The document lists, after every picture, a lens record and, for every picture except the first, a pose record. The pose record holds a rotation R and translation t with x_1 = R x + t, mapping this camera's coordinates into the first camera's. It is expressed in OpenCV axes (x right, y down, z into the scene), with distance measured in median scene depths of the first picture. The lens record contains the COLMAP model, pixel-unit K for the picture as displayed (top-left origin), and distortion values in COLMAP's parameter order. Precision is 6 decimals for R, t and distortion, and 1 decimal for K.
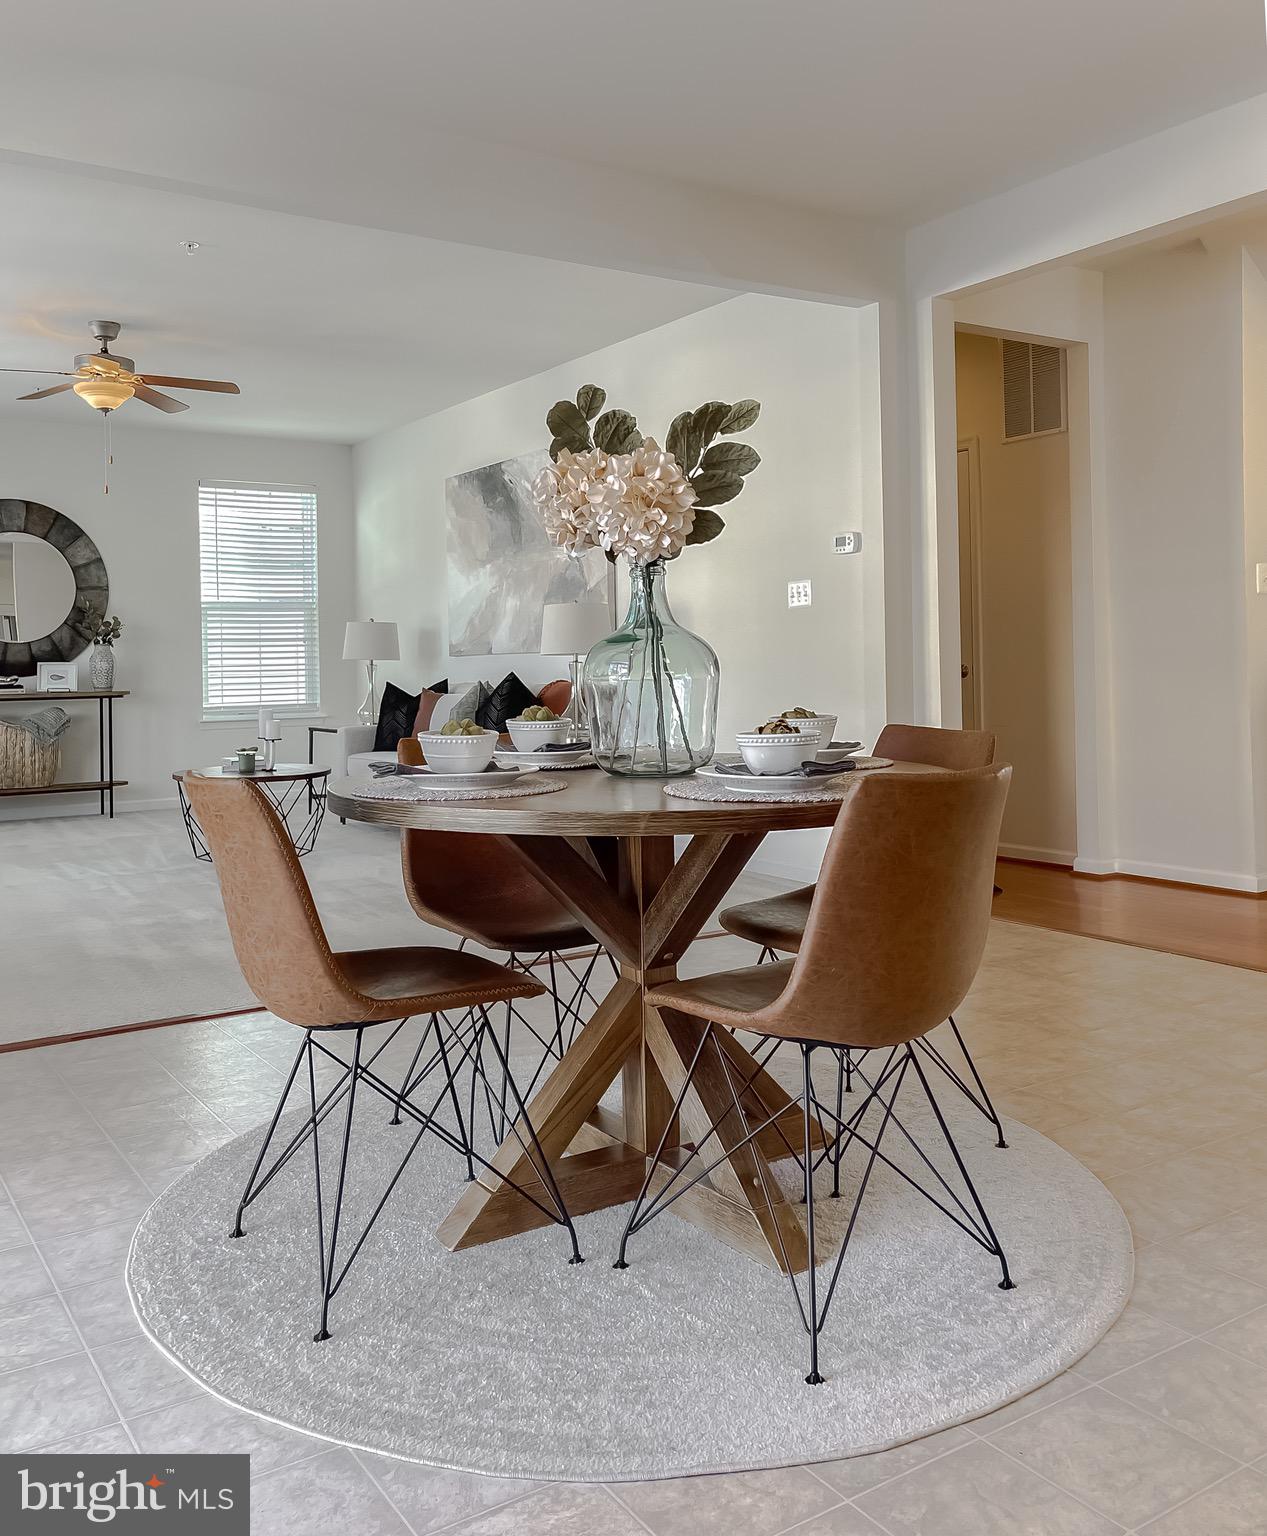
lens RADIAL K [[1330.3, 0, 635.0], [0, 1330.3, 643.4], [0, 0, 1]] dist [0.038133, -0.011464]
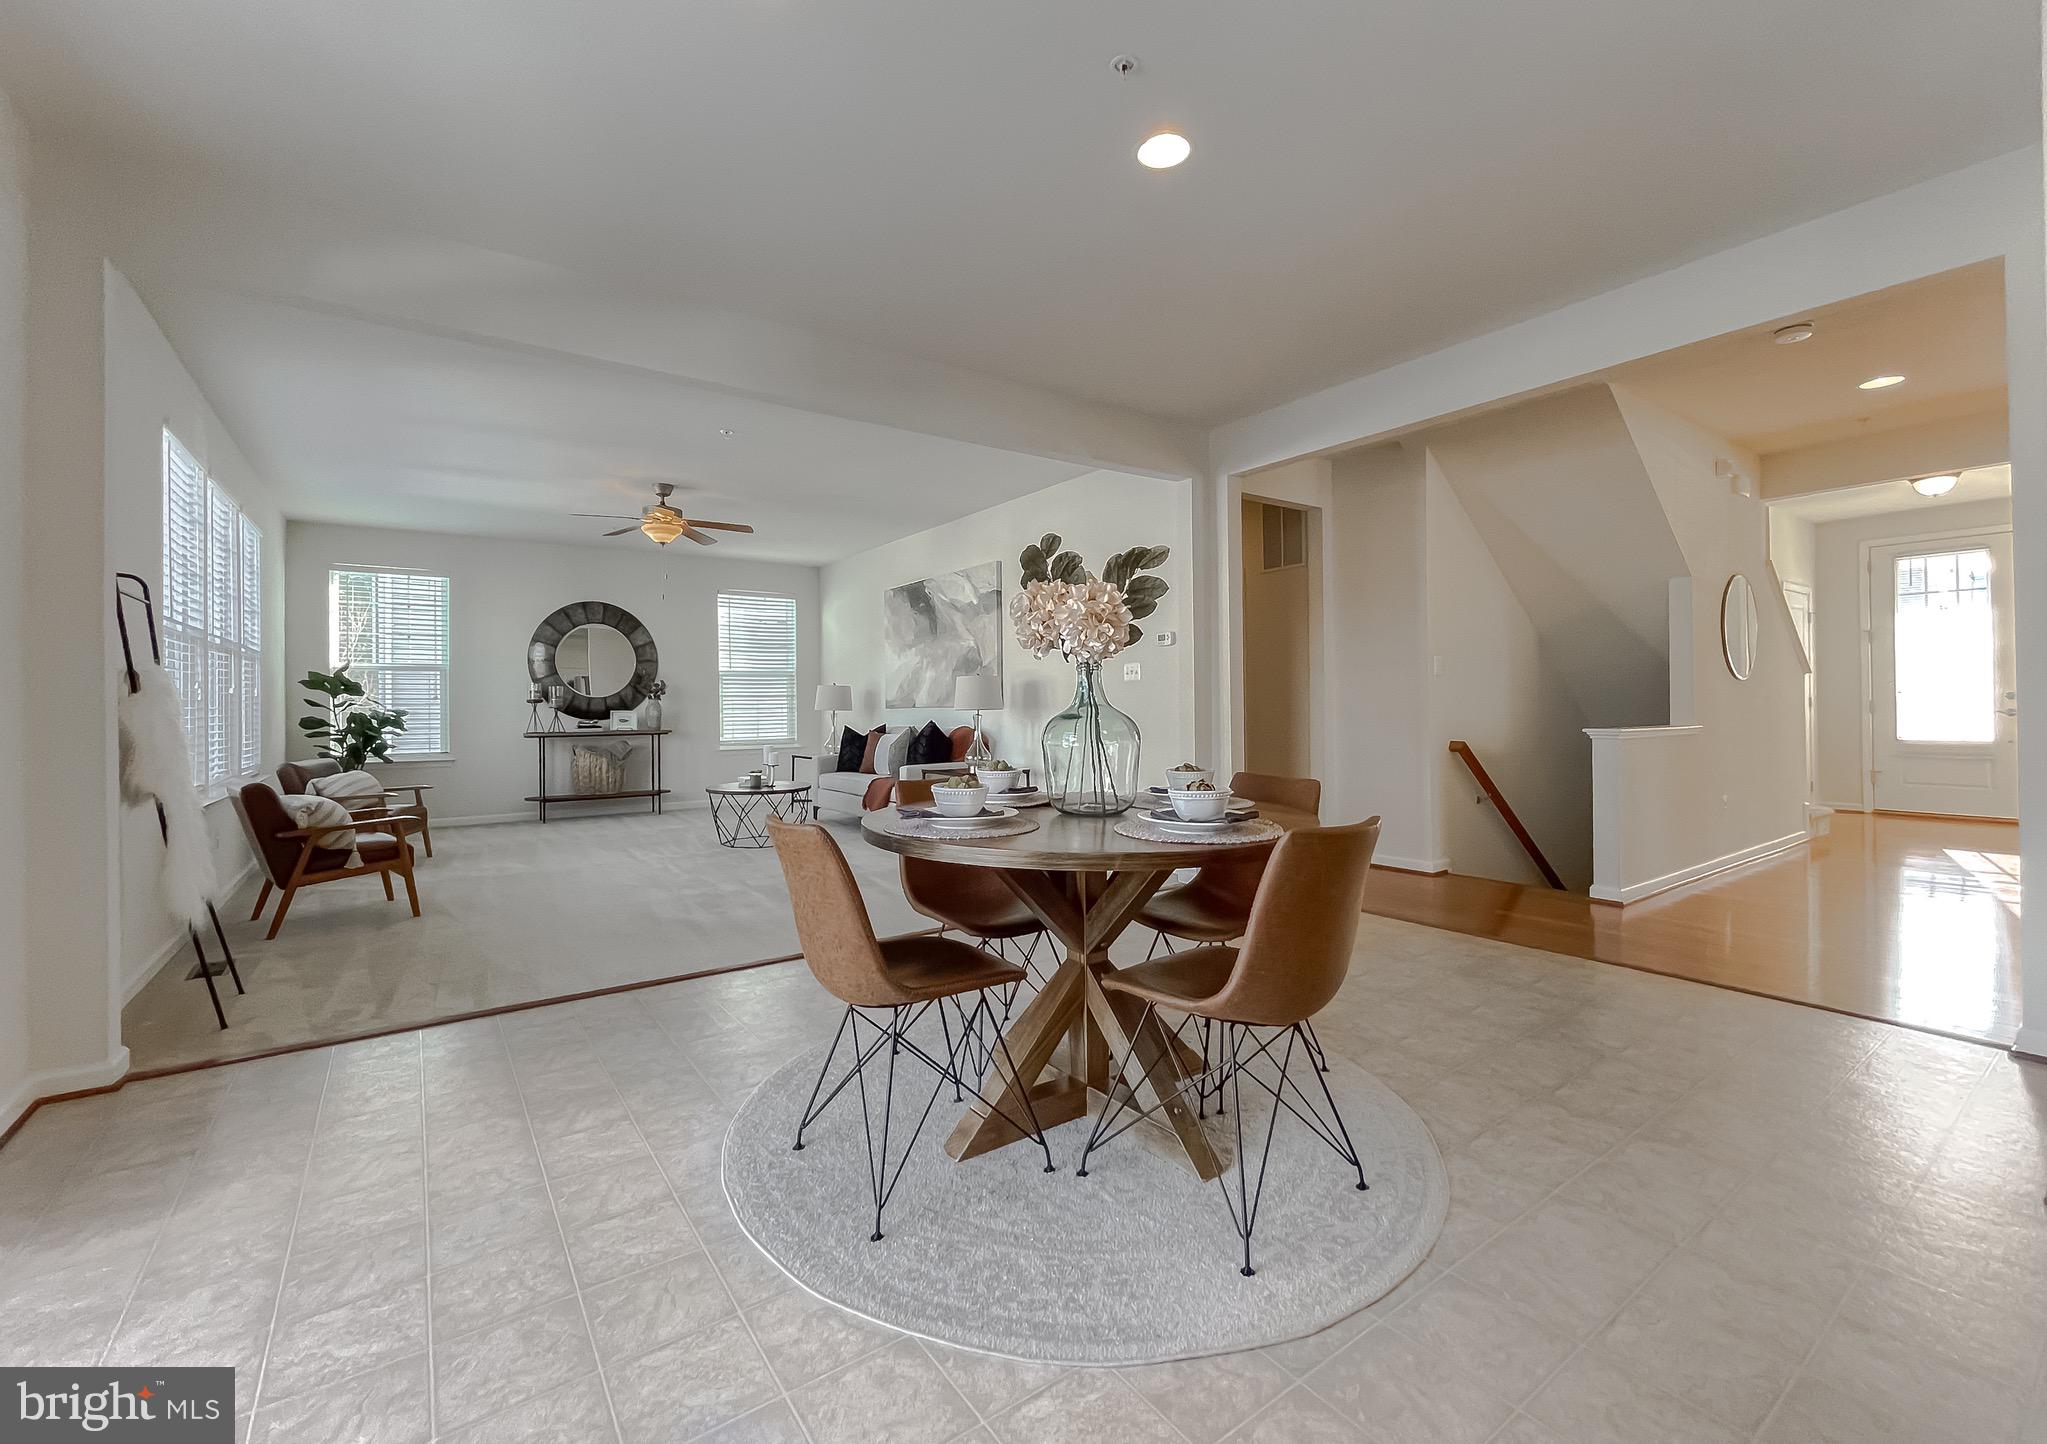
lens RADIAL K [[863.9, 0, 1016.8], [0, 863.9, 698.4], [0, 0, 1]] dist [-0.004321, 0.000048]
pose [[0.999526, 0.008678, 0.029541, -0.097625], [-0.008728, 0.999961, 0.001589, -0.023644], [-0.029526, -0.001847, 0.999562, 0.102895]]
